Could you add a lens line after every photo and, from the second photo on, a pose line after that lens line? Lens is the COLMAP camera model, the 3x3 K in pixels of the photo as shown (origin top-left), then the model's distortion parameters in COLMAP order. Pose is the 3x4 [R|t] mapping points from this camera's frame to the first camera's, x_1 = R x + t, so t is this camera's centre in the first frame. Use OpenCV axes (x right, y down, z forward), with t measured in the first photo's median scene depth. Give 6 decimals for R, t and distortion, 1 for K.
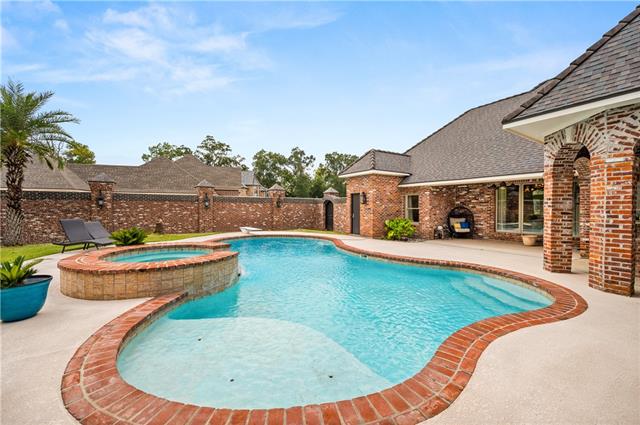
lens RADIAL K [[257.5, 0, 320.0], [0, 257.5, 212.5], [0, 0, 1]] dist [0.000941, 0.000060]
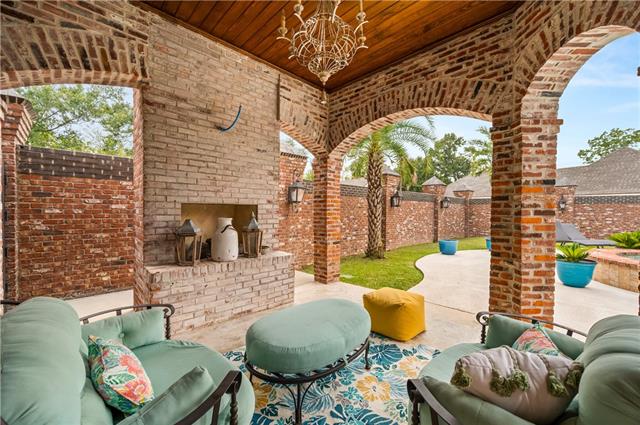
lens RADIAL K [[257.5, 0, 320.0], [0, 257.5, 212.5], [0, 0, 1]] dist [0.000941, 0.000060]
pose [[0.190300, 0.010589, -0.981669, -0.021878], [-0.026891, 0.999623, 0.005570, 0.022722], [0.981358, 0.025338, 0.190513, -0.466624]]
